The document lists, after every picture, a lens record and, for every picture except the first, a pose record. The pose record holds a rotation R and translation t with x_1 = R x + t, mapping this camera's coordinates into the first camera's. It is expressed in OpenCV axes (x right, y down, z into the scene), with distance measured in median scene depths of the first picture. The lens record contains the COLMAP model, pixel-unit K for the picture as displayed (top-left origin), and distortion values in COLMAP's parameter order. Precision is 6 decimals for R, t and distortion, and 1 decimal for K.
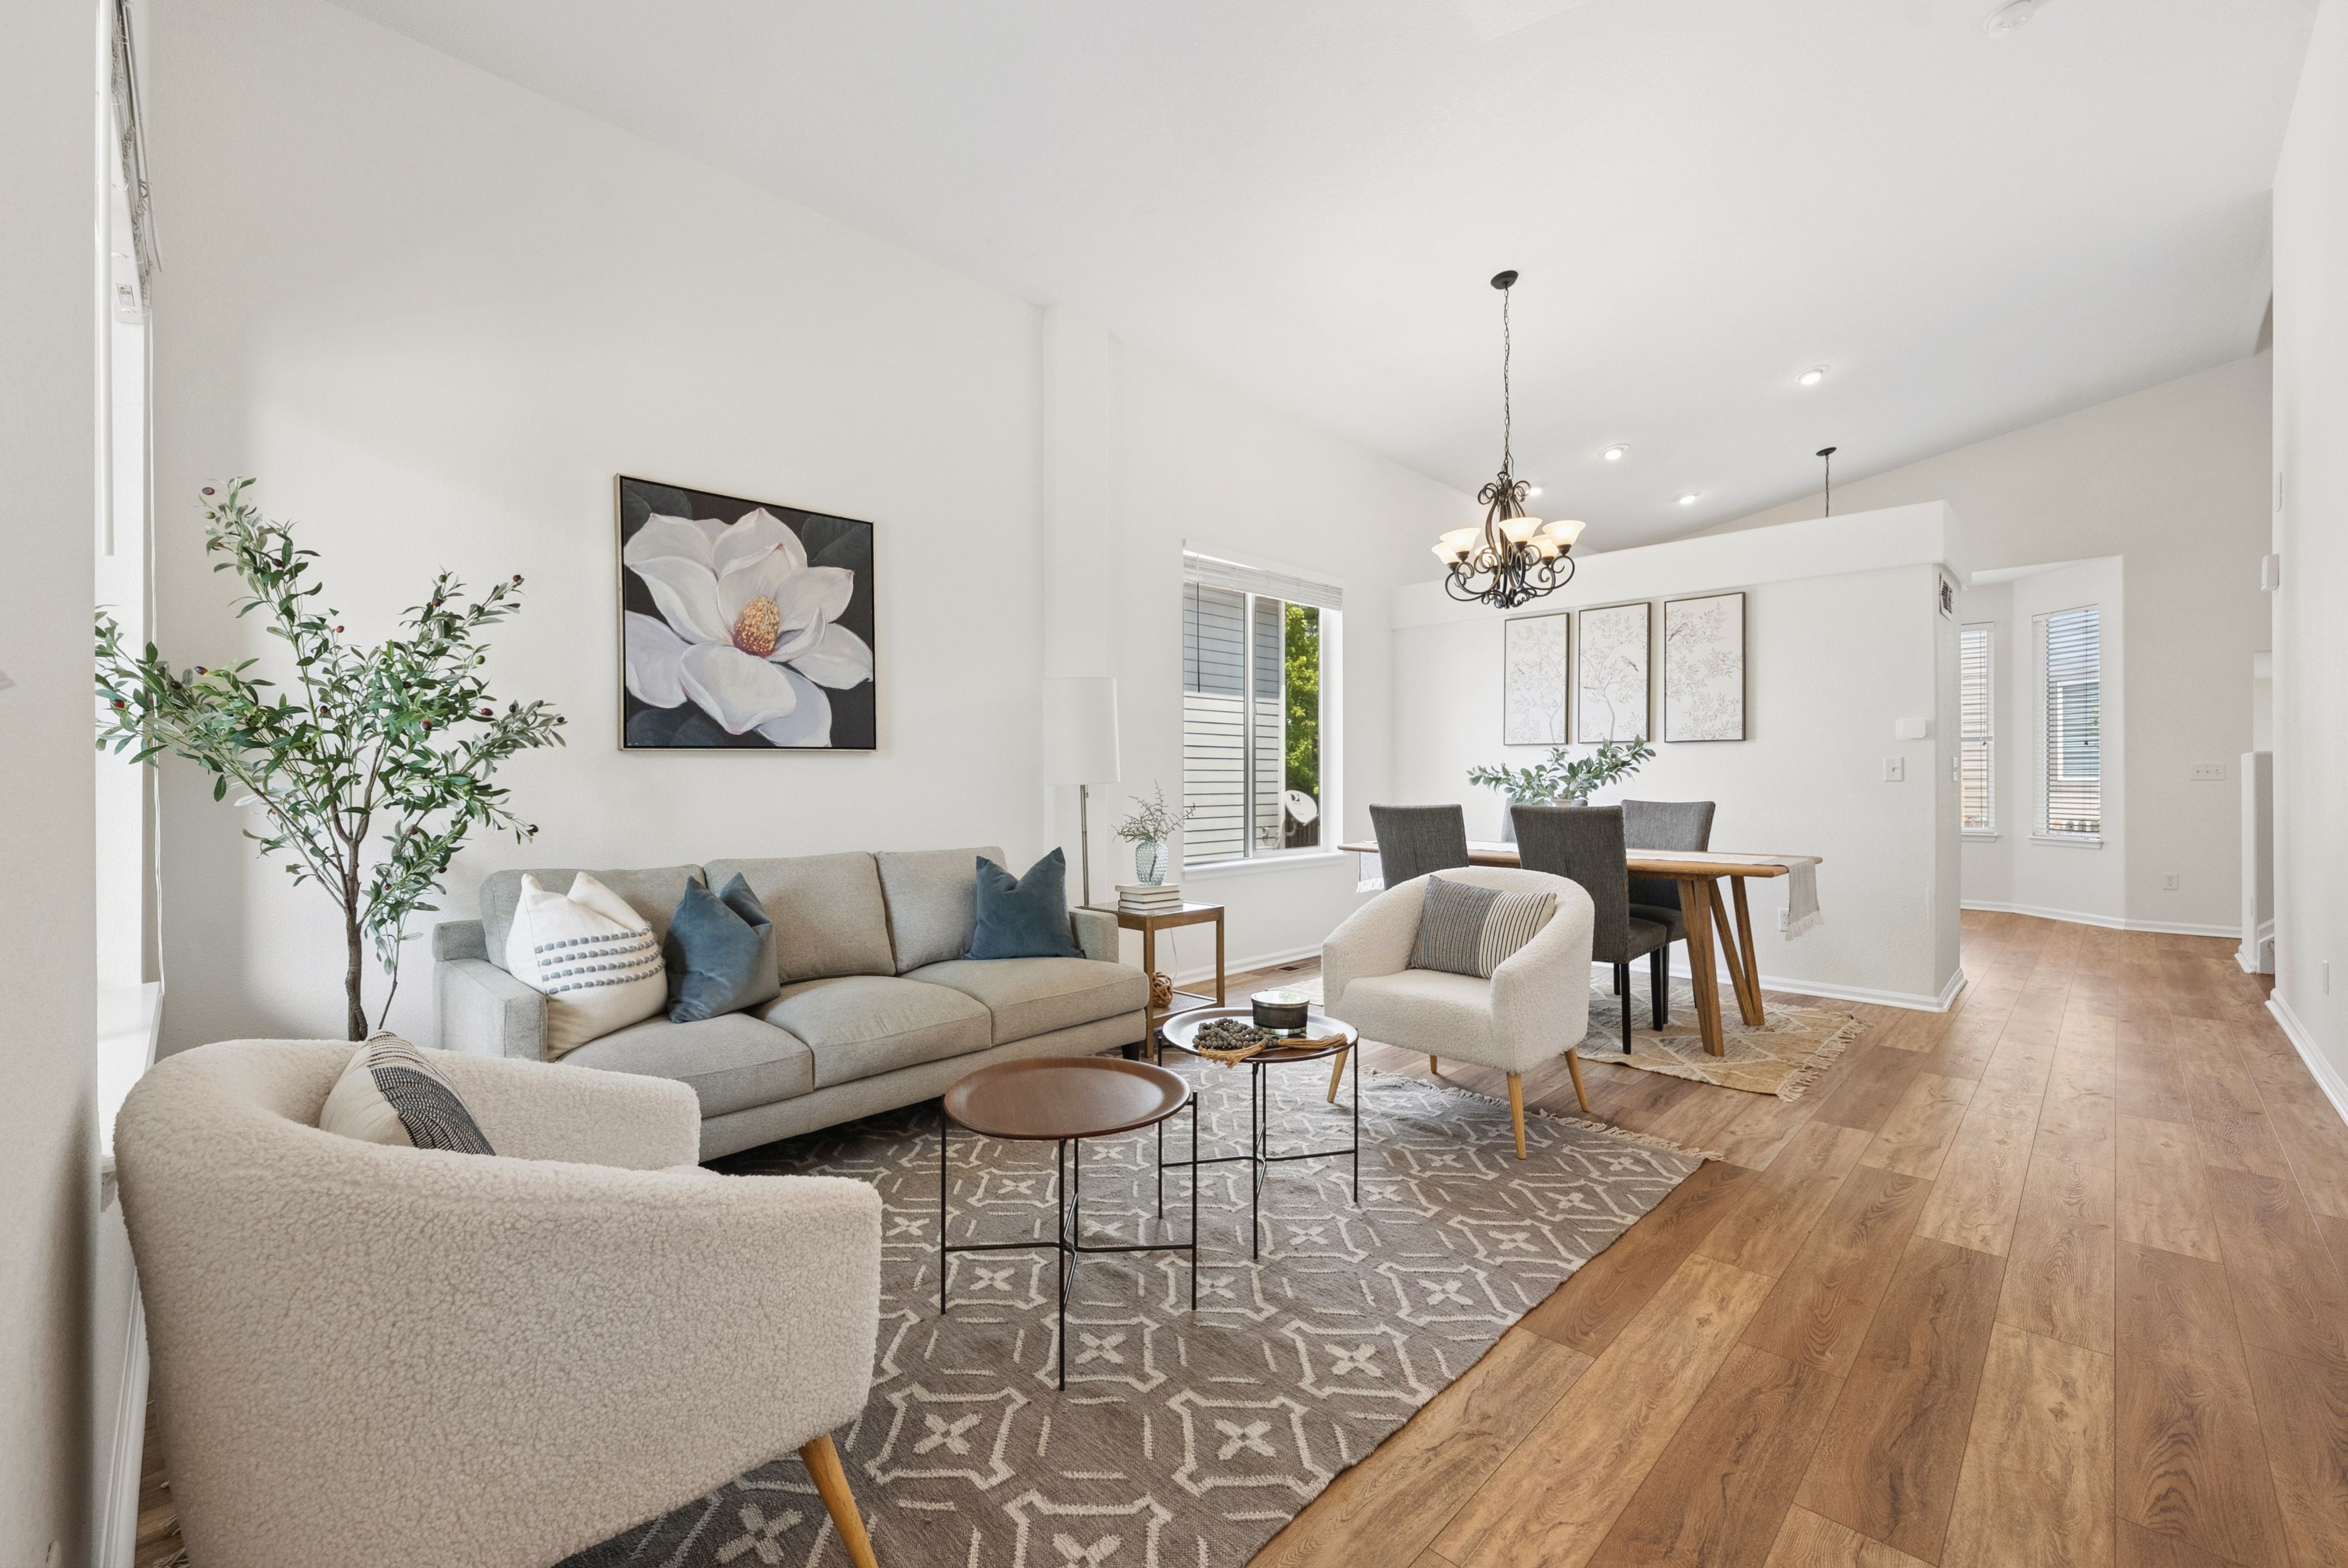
lens RADIAL K [[978.0, 0, 1181.4], [0, 978.0, 770.3], [0, 0, 1]] dist [-0.006487, -0.000177]
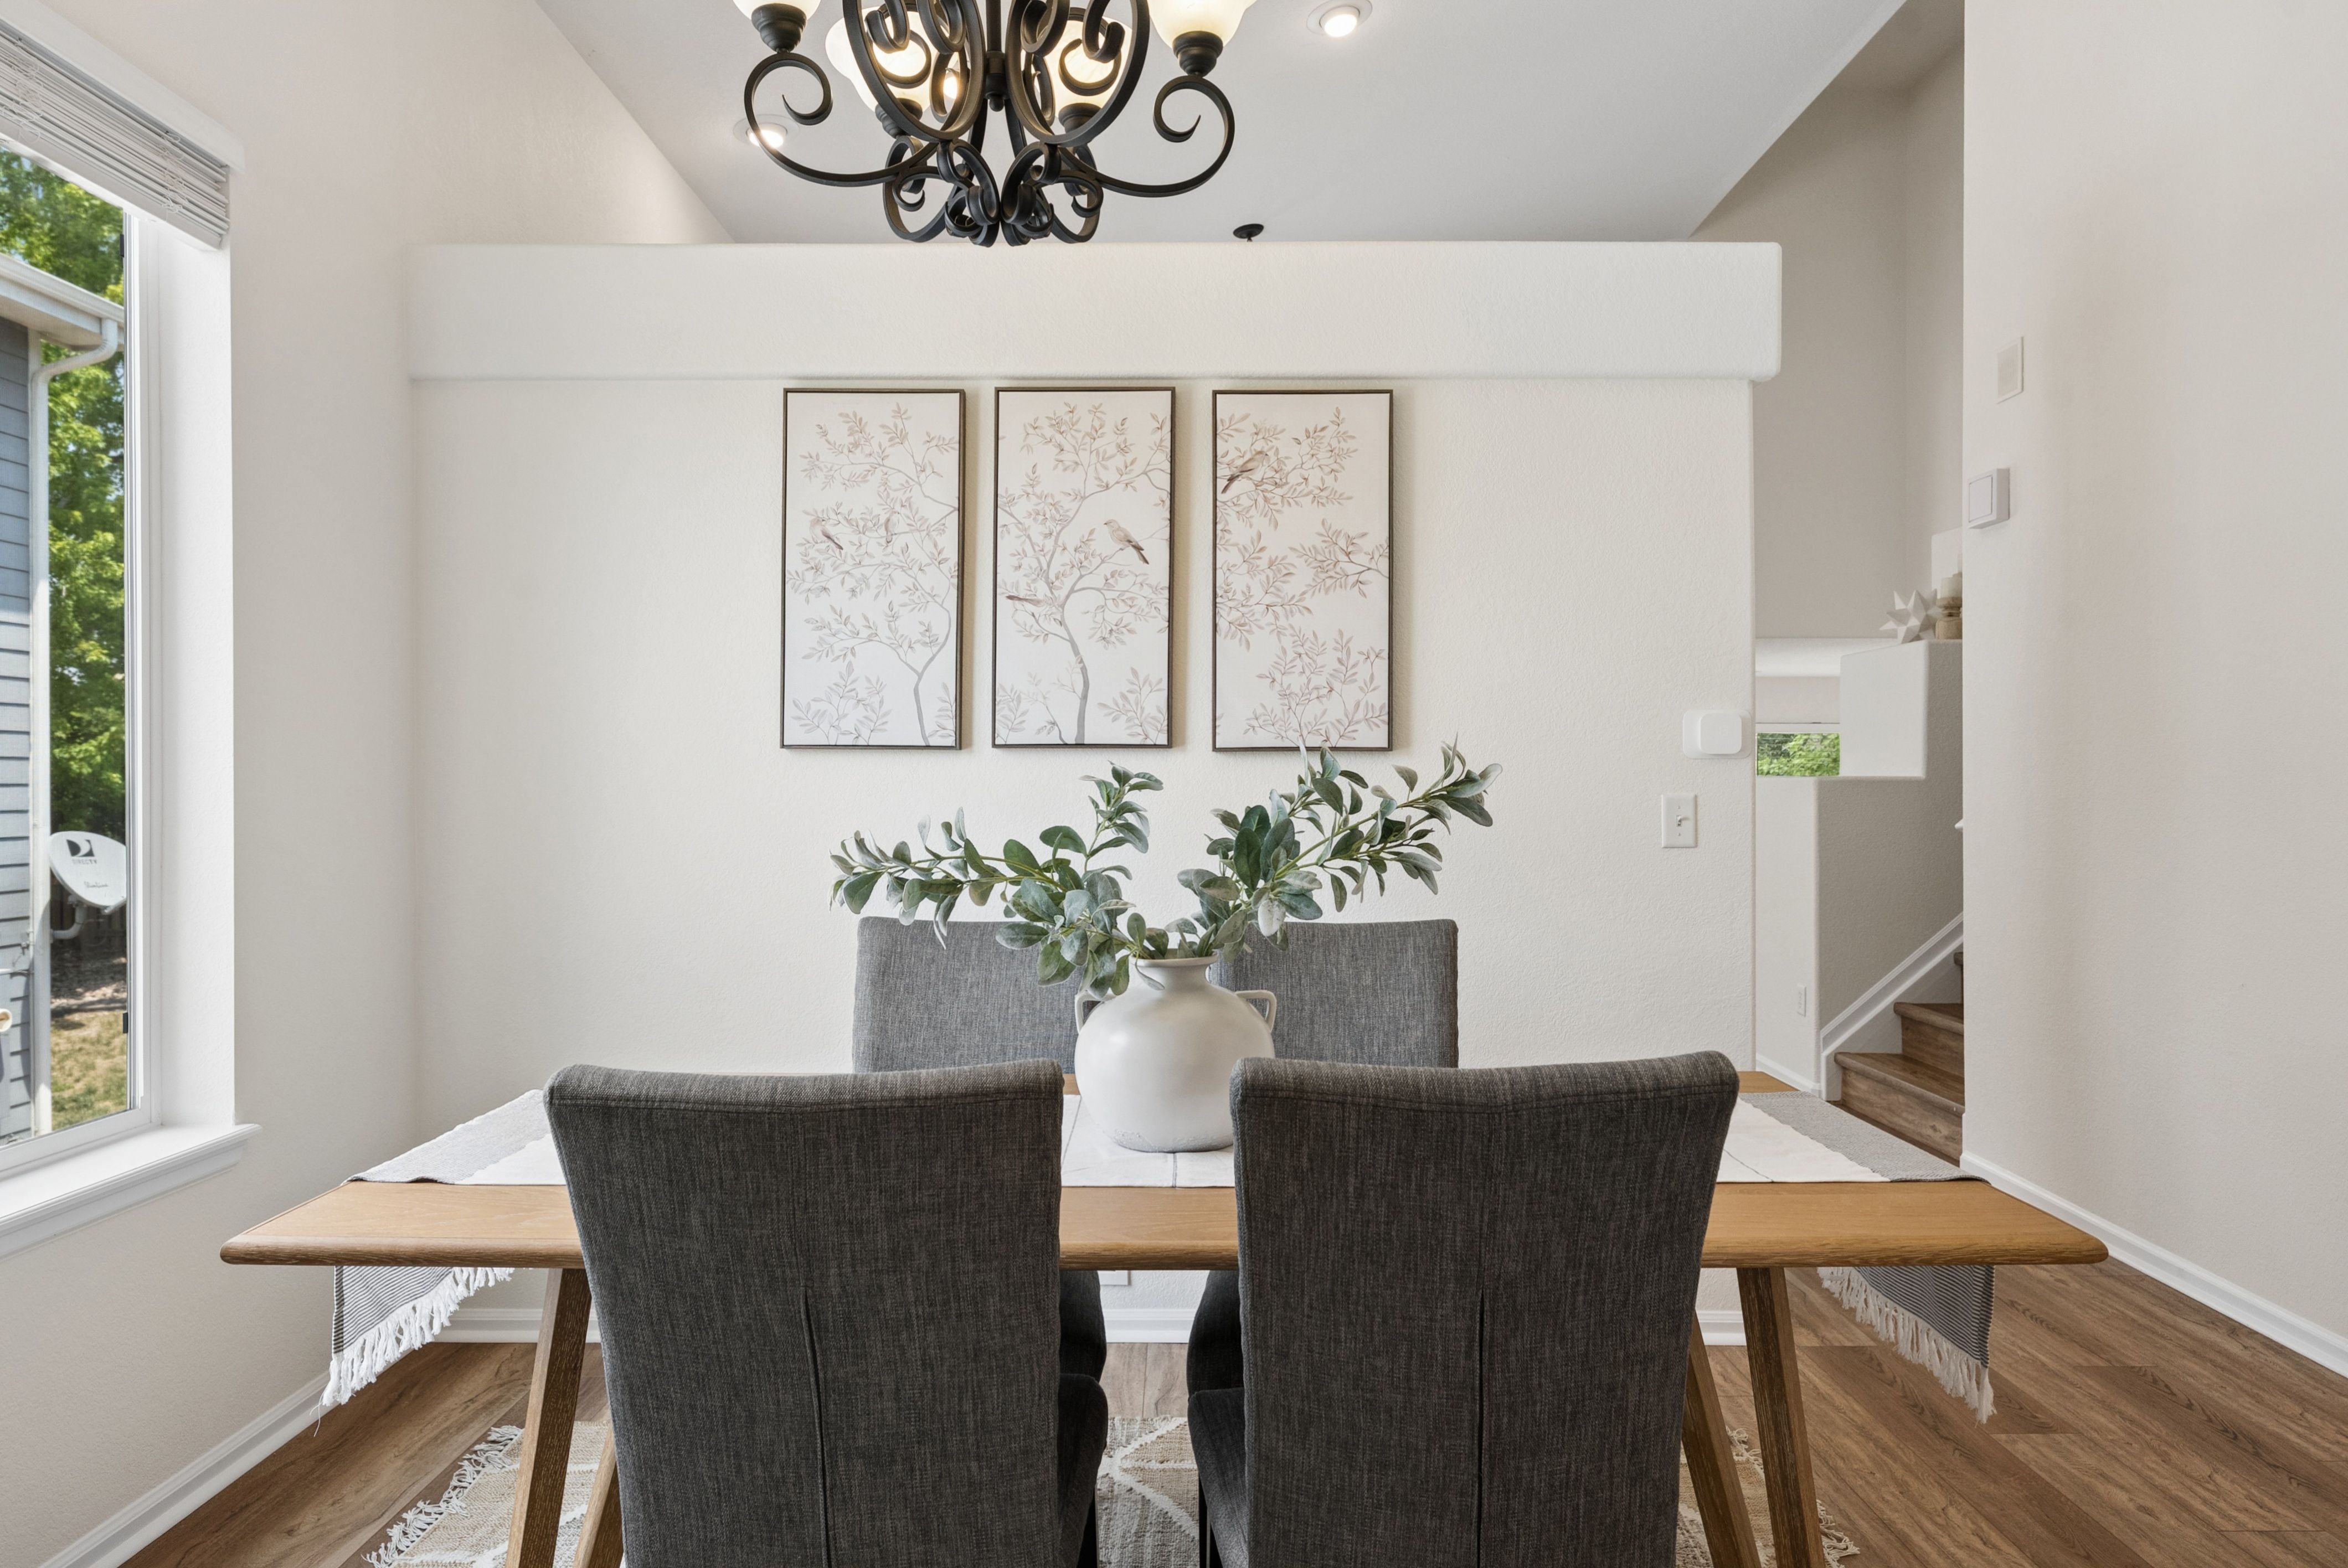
lens RADIAL K [[1402.6, 0, 1180.0], [0, 1402.6, 791.8], [0, 0, 1]] dist [0.002019, 0.000228]
pose [[0.718143, -0.005641, 0.695872, 0.085239], [-0.005009, 0.999899, 0.013275, -0.017772], [-0.695877, -0.013019, 0.718043, 0.552710]]
